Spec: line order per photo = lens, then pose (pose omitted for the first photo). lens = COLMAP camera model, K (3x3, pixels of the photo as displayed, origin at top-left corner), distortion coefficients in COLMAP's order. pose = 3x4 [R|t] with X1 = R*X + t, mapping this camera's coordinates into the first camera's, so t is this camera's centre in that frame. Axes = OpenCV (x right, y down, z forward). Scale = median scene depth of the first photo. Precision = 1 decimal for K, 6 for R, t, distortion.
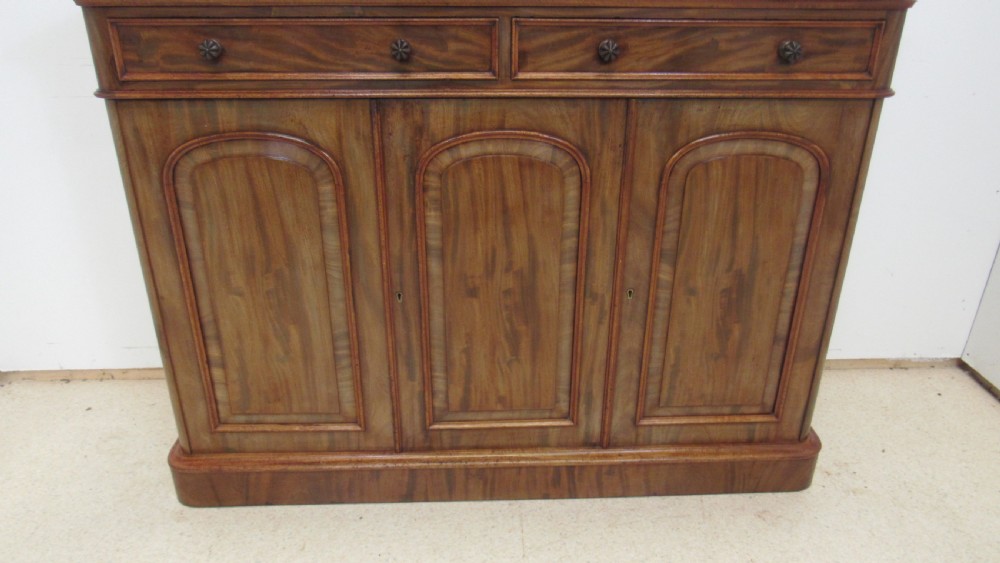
lens RADIAL K [[715.6, 0, 500.5], [0, 715.6, 283.6], [0, 0, 1]] dist [-0.030763, 0.012899]
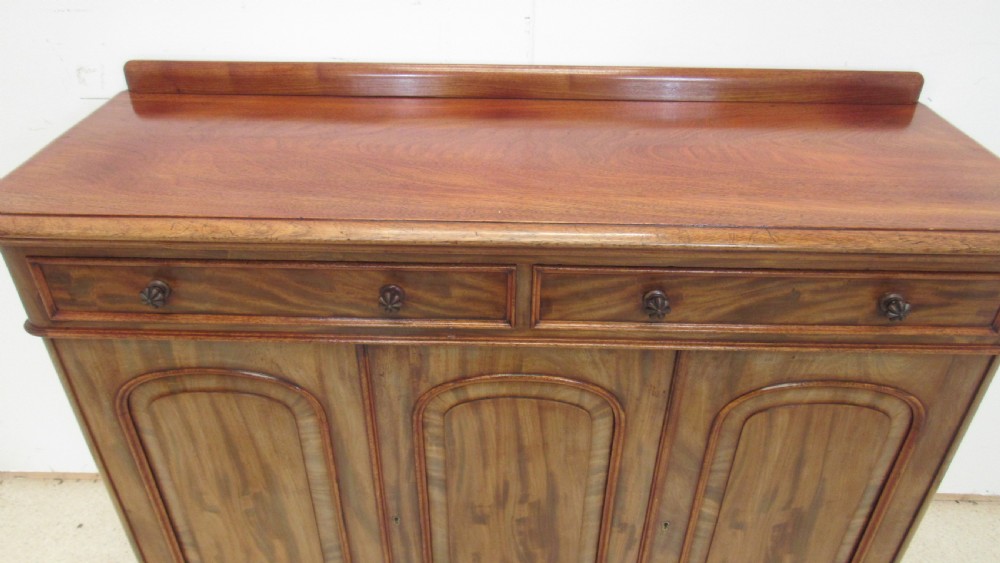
lens RADIAL K [[715.6, 0, 499.9], [0, 715.6, 283.5], [0, 0, 1]] dist [-0.030763, 0.012899]
pose [[0.998166, 0.035720, -0.048866, 0.016077], [-0.028548, 0.989695, 0.140315, -0.401634], [0.053374, -0.138662, 0.988900, 0.197828]]
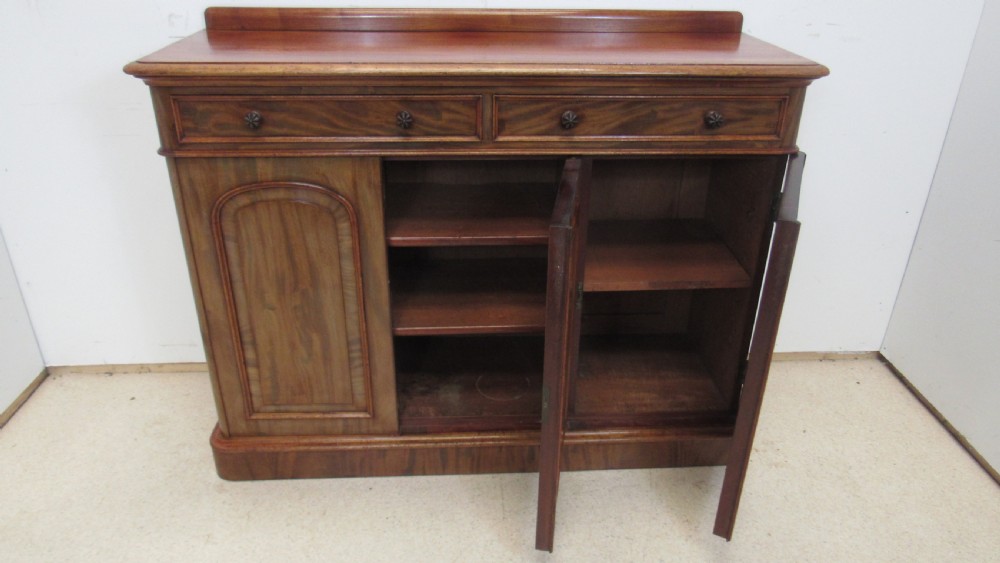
lens RADIAL K [[715.6, 0, 501.3], [0, 715.6, 283.6], [0, 0, 1]] dist [-0.030763, 0.012899]
pose [[0.999832, -0.001373, 0.018290, 0.006714], [0.000766, 0.999449, 0.033171, -0.070057], [-0.018326, -0.033151, 0.999282, -0.238848]]
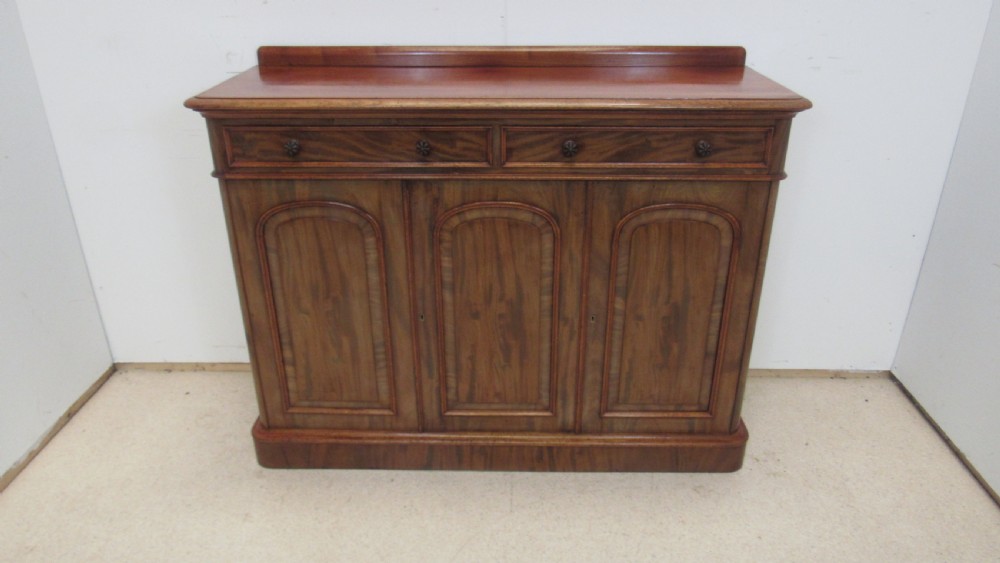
lens RADIAL K [[715.6, 0, 501.5], [0, 715.6, 284.0], [0, 0, 1]] dist [-0.030763, 0.012899]
pose [[0.998011, 0.018439, -0.060287, 0.093964], [-0.017928, 0.999799, 0.009008, -0.062485], [0.060441, -0.007909, 0.998140, -0.364241]]
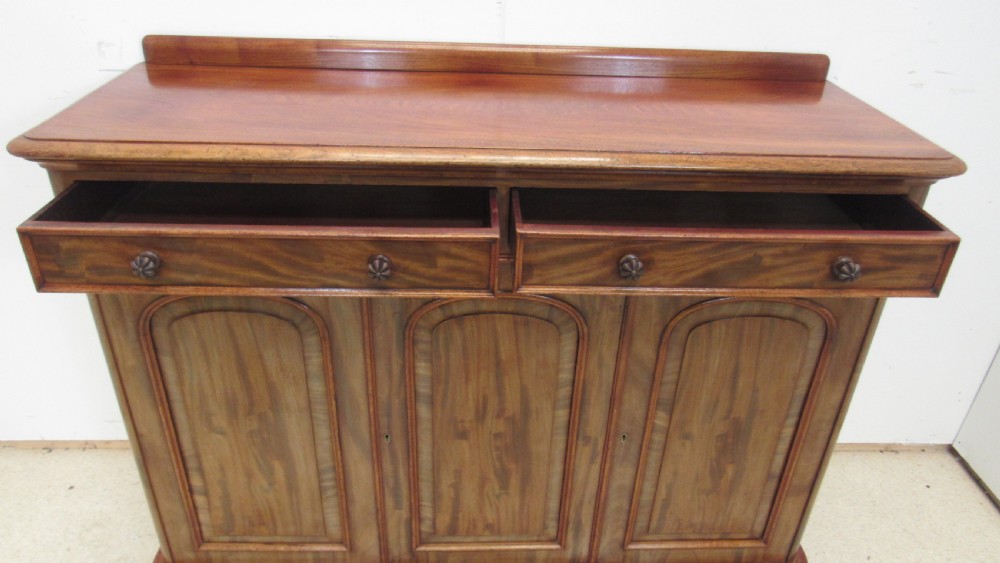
lens RADIAL K [[715.6, 0, 500.3], [0, 715.6, 283.5], [0, 0, 1]] dist [-0.030763, 0.012899]
pose [[0.999566, 0.026719, 0.012443, -0.005208], [-0.027677, 0.996039, 0.084495, -0.284735], [-0.010136, -0.084803, 0.996346, 0.050579]]
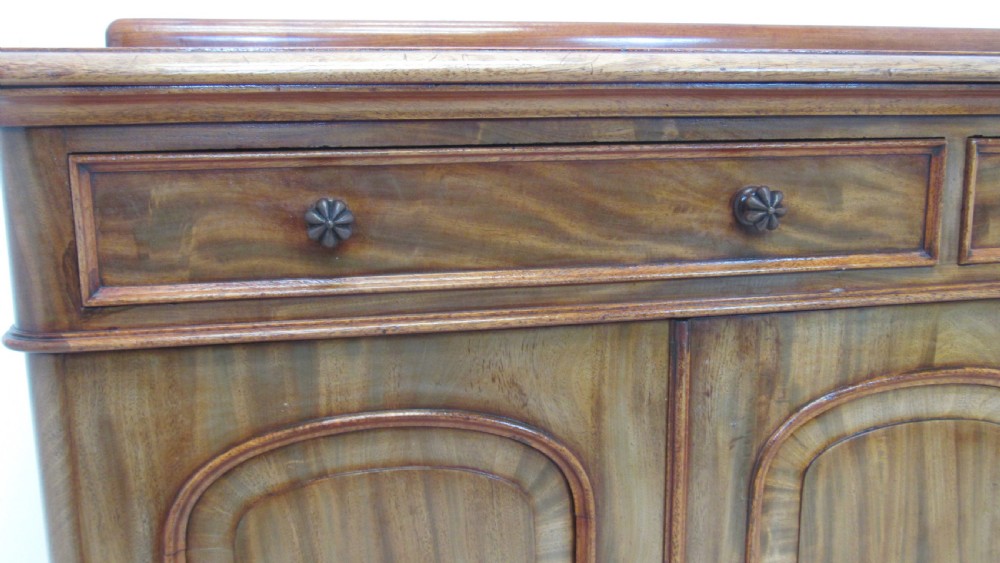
lens RADIAL K [[954.4, 0, 504.2], [0, 954.4, 285.3], [0, 0, 1]] dist [-0.046072, 0.000000]
pose [[0.985691, -0.047416, 0.161753, -0.344257], [0.085262, 0.968055, -0.235797, -0.136079], [-0.145405, 0.246215, 0.958246, 0.406602]]
